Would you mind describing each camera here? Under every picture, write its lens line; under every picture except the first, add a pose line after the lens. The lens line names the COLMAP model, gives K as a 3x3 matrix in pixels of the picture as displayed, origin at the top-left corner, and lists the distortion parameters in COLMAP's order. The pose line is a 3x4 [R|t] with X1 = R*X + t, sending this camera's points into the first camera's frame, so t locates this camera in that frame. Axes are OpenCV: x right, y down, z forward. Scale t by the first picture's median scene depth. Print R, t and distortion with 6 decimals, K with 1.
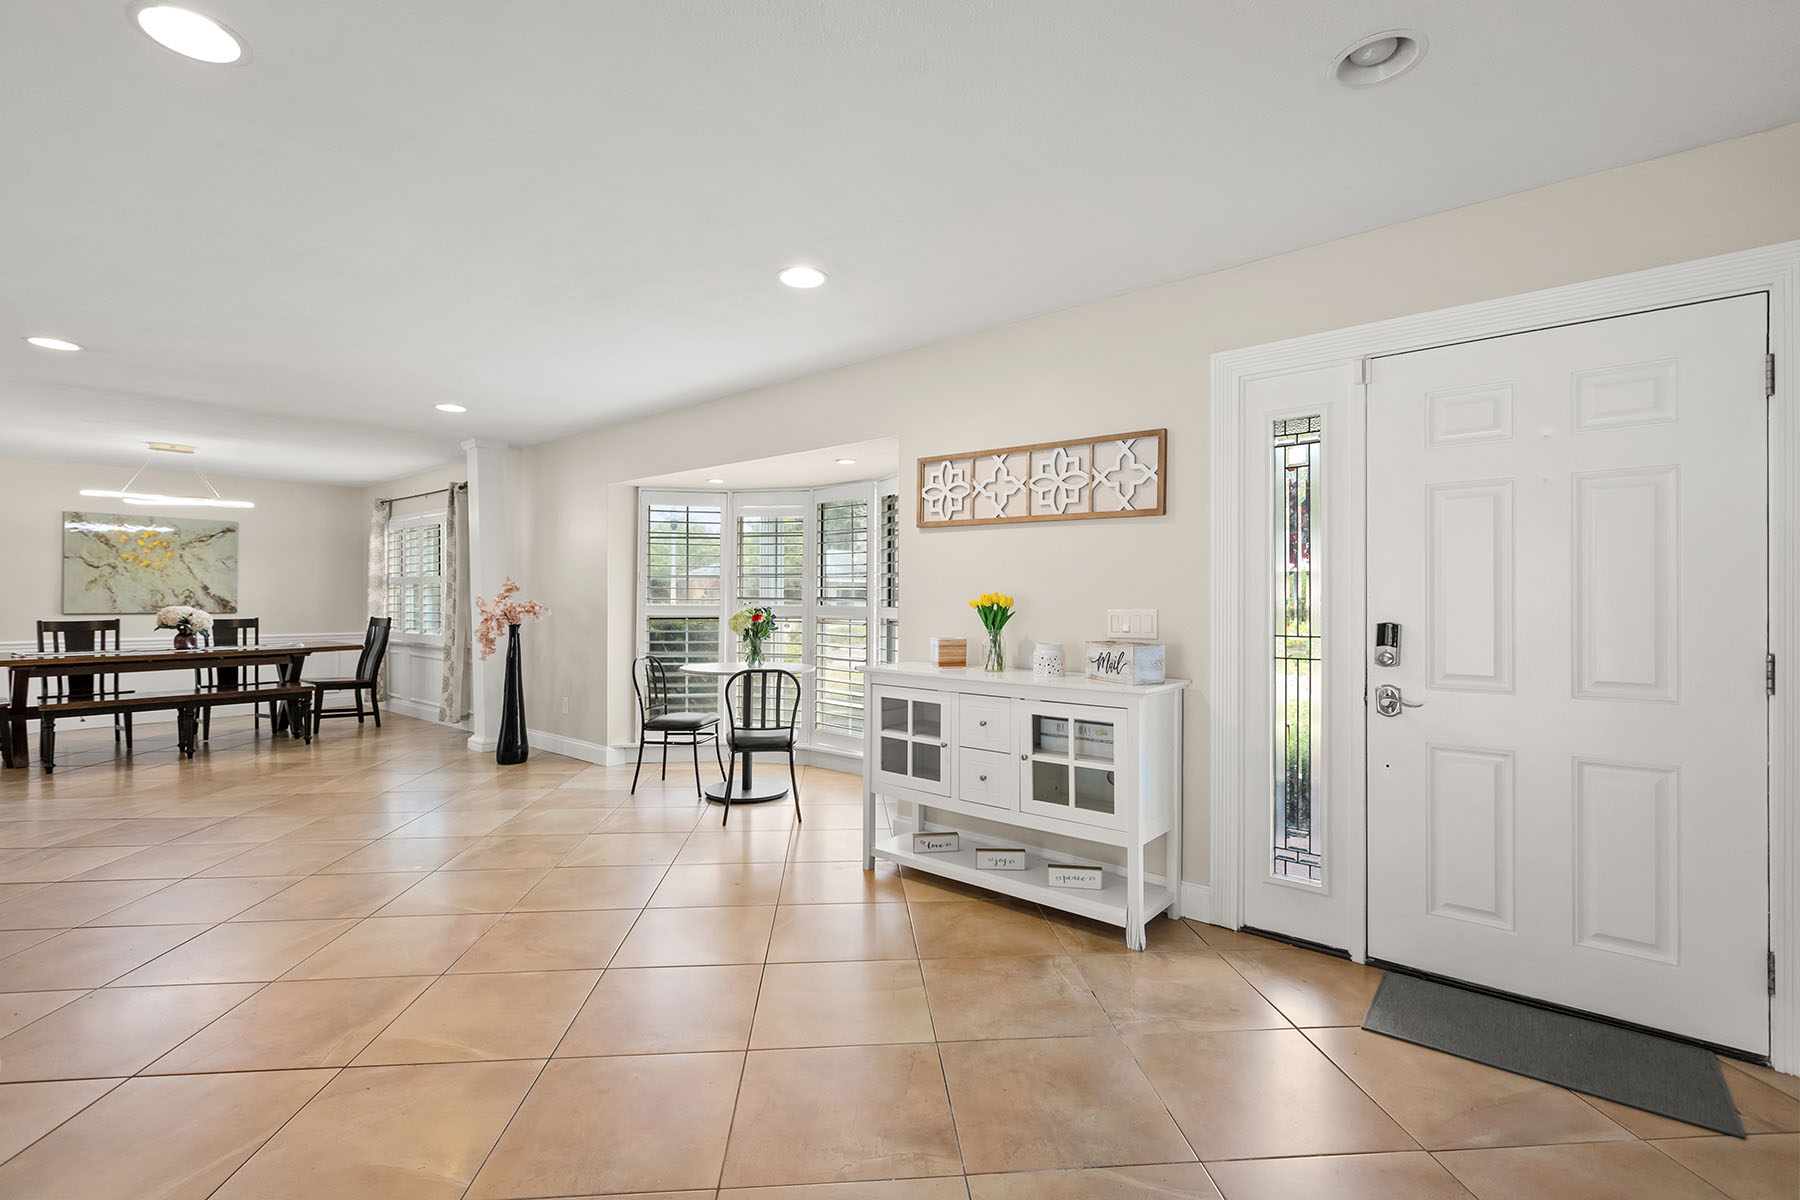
lens RADIAL K [[812.5, 0, 893.0], [0, 812.5, 598.5], [0, 0, 1]] dist [0.002094, -0.001699]
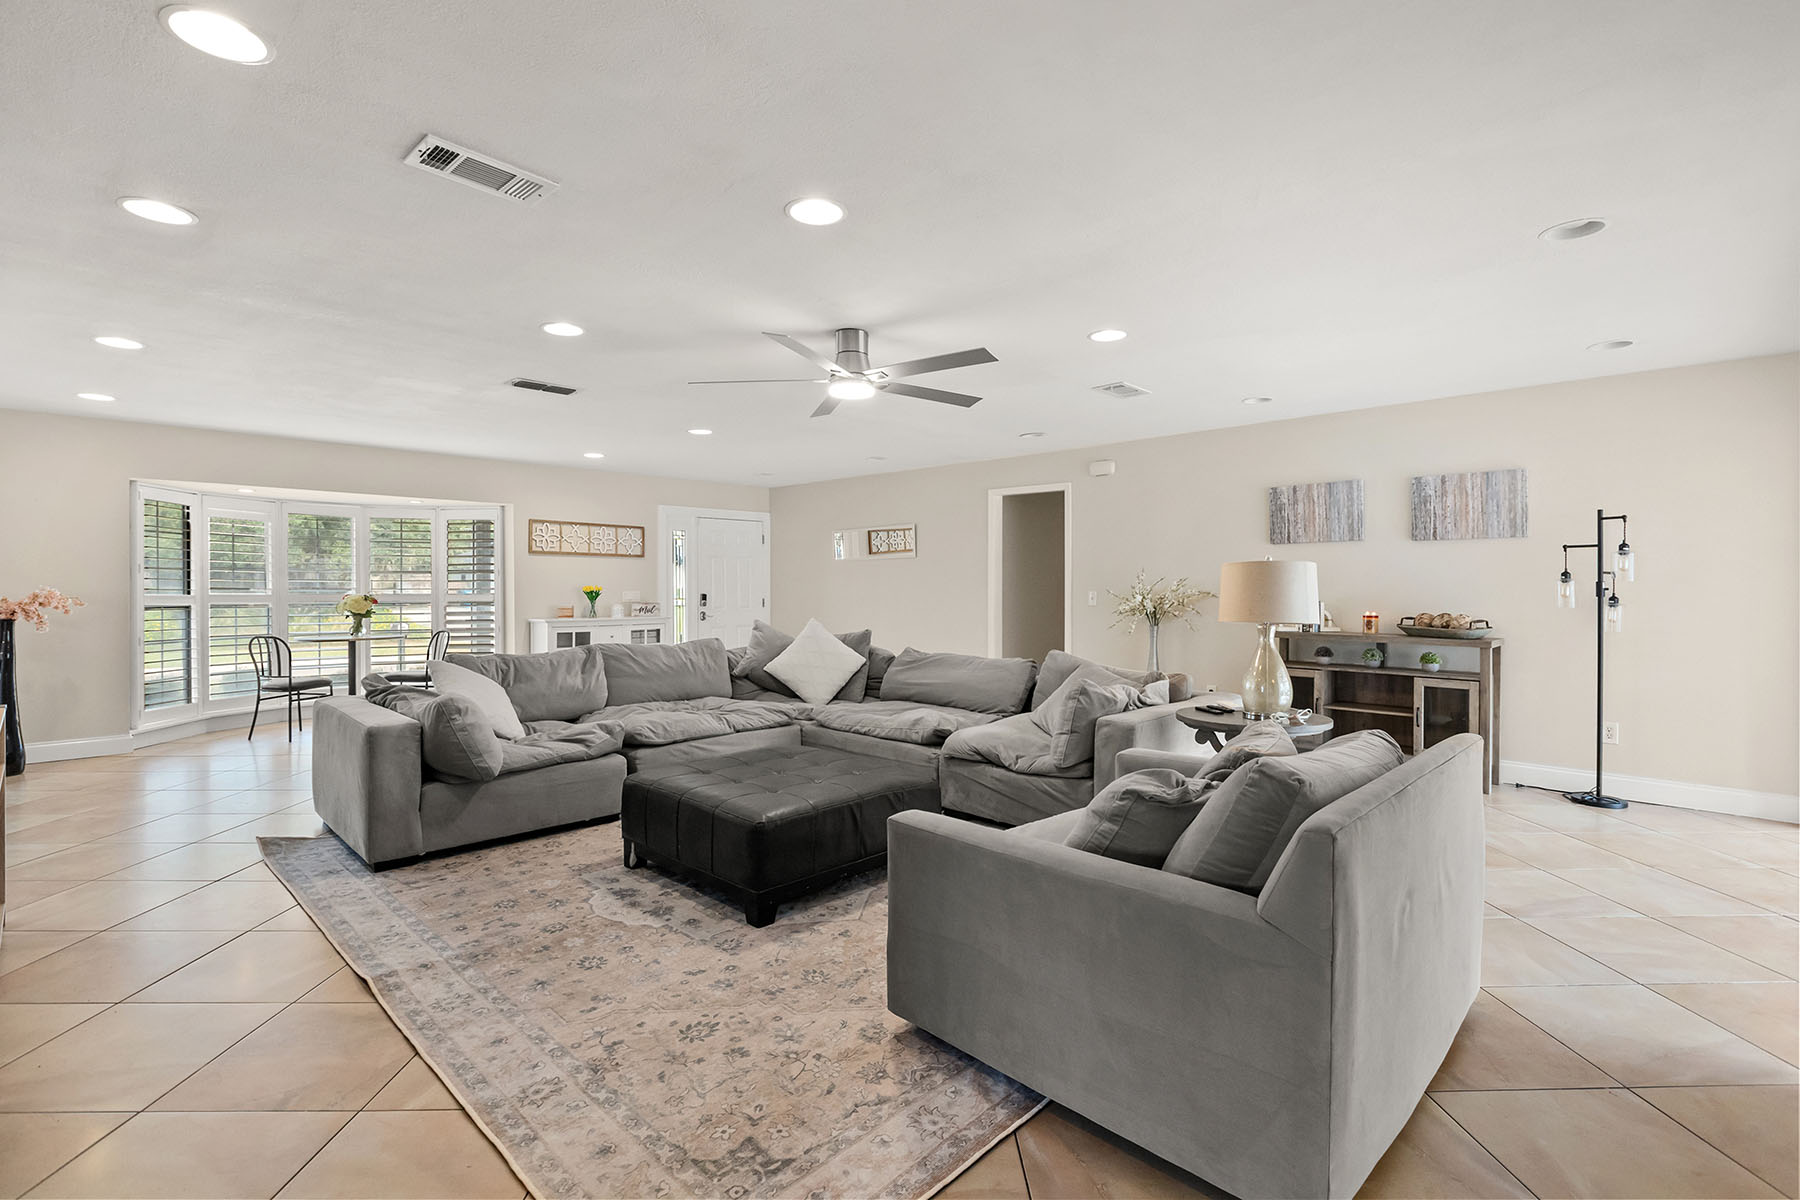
lens RADIAL K [[839.4, 0, 892.3], [0, 839.4, 582.4], [0, 0, 1]] dist [-0.002161, -0.002494]
pose [[0.062303, 0.002930, 0.998053, -2.277877], [0.004307, 0.999986, -0.003204, -0.003541], [-0.998048, 0.004498, 0.062289, -0.031543]]
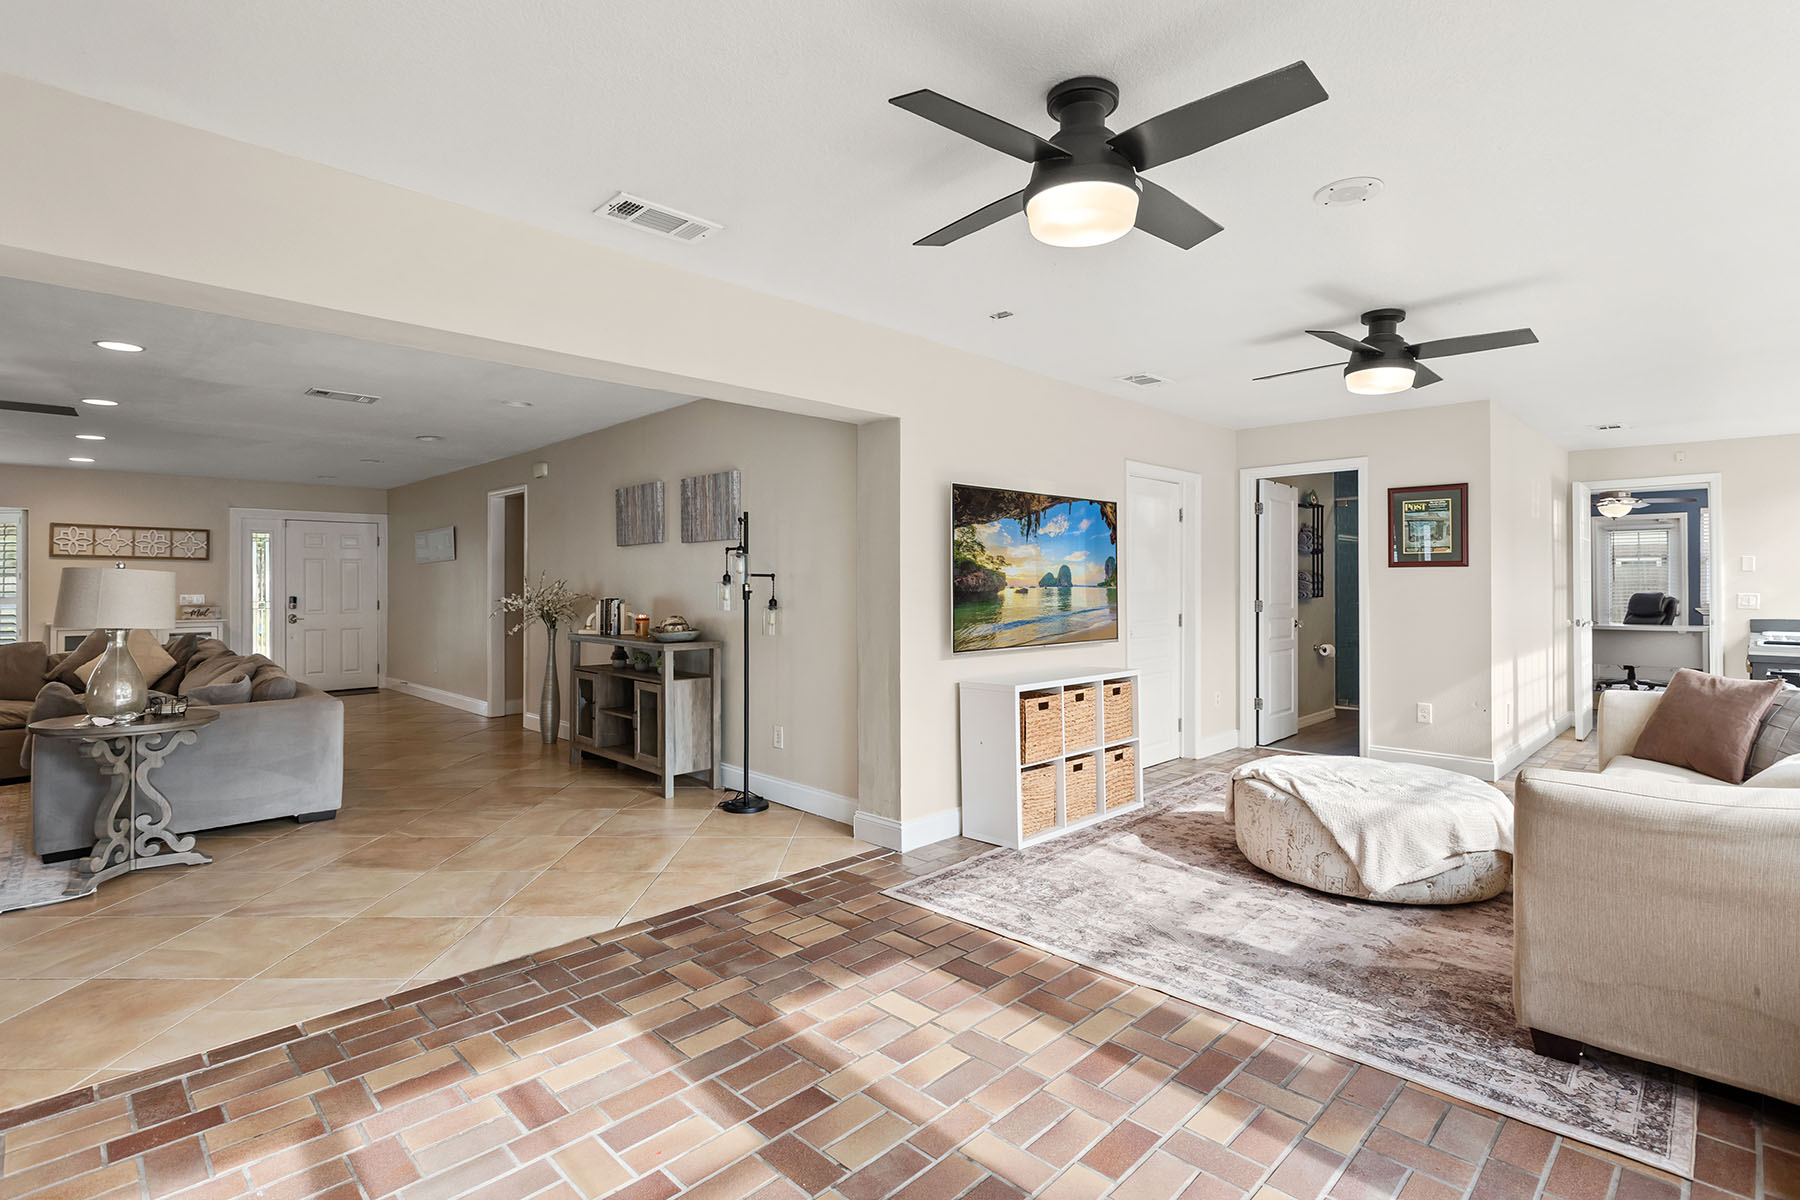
lens RADIAL K [[839.4, 0, 899.2], [0, 839.4, 584.2], [0, 0, 1]] dist [-0.002161, -0.002494]
pose [[0.068124, 0.001873, 0.997675, -2.182095], [0.010707, 0.999939, -0.002609, 0.011523], [-0.997619, 0.010860, 0.068100, -1.439323]]
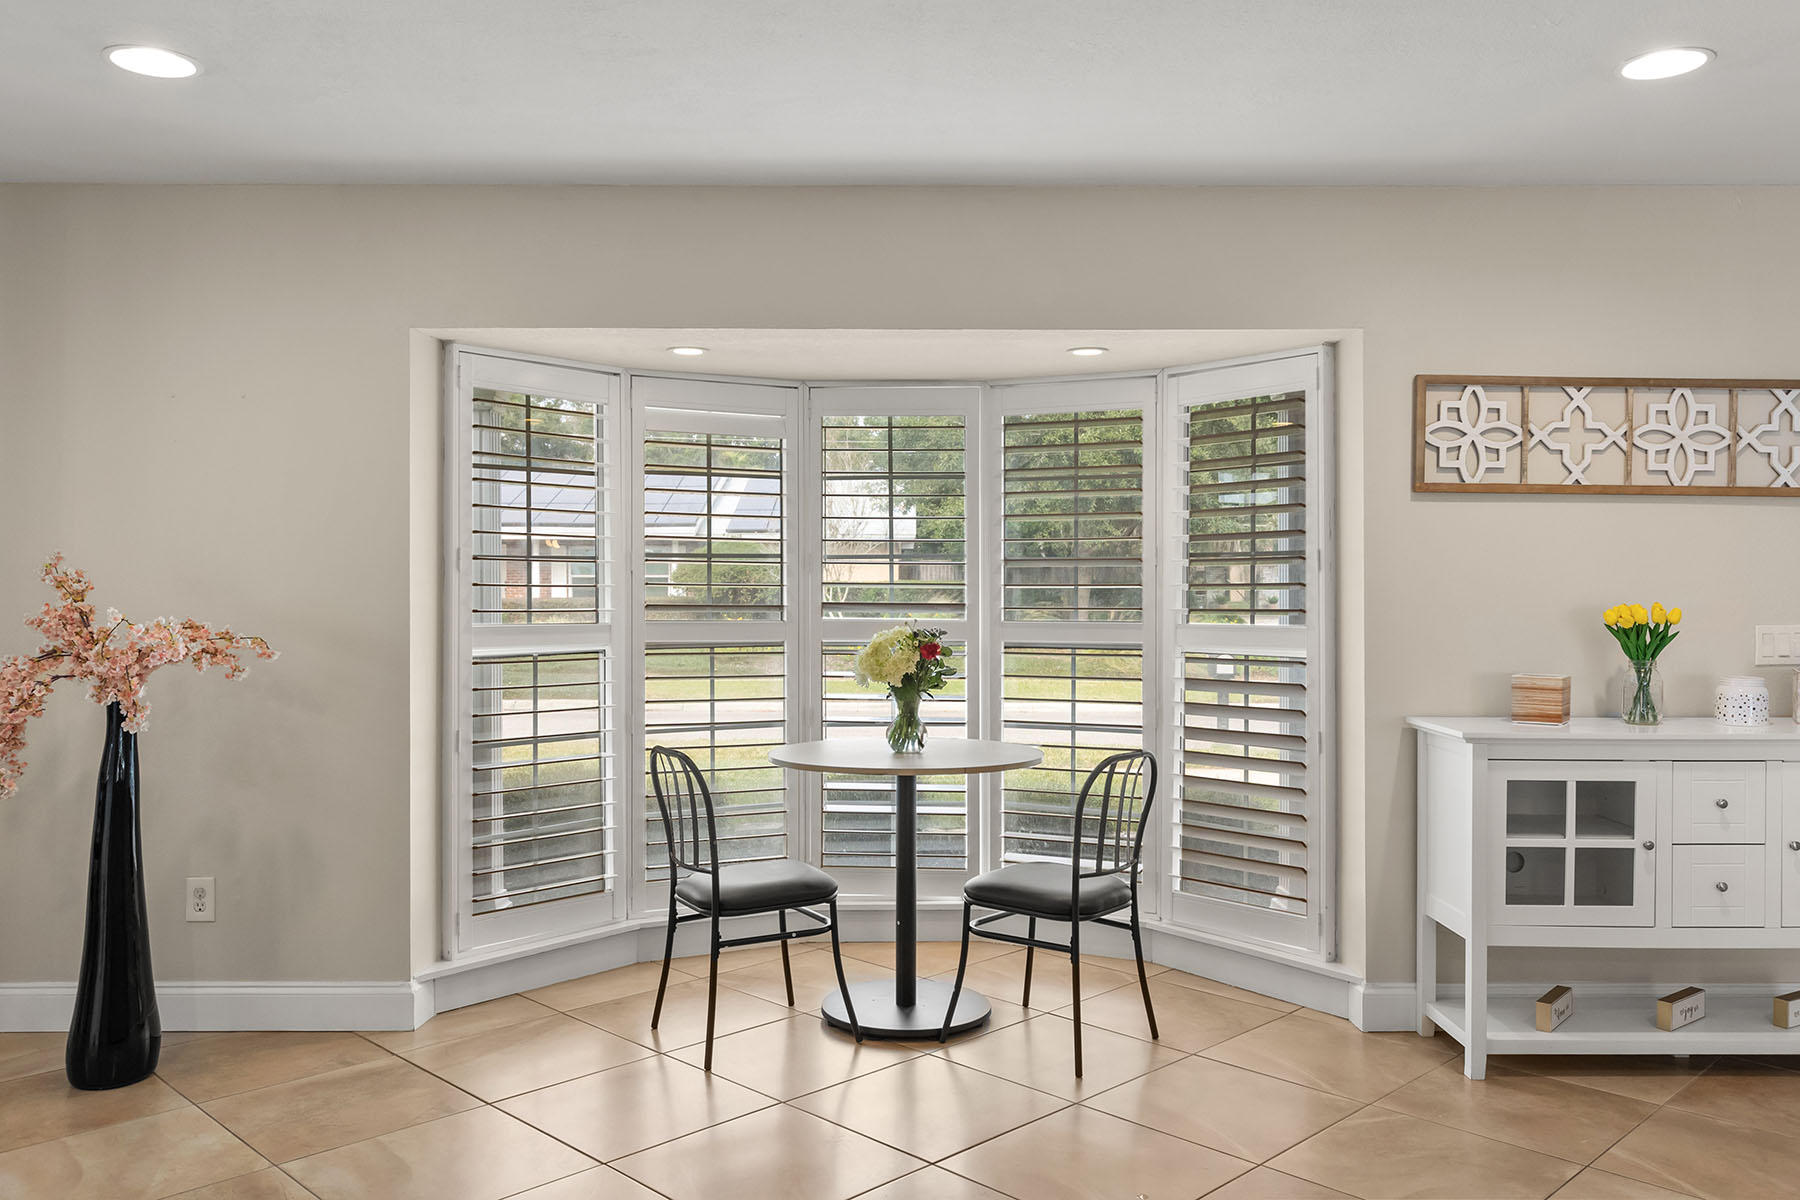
lens RADIAL K [[1459.8, 0, 899.2], [0, 1459.8, 592.6], [0, 0, 1]] dist [0.007563, 0.006486]
pose [[0.751144, -0.009330, 0.660073, -1.092574], [0.004003, 0.999946, 0.009578, -0.029118], [-0.660126, -0.004552, 0.751141, 0.513656]]
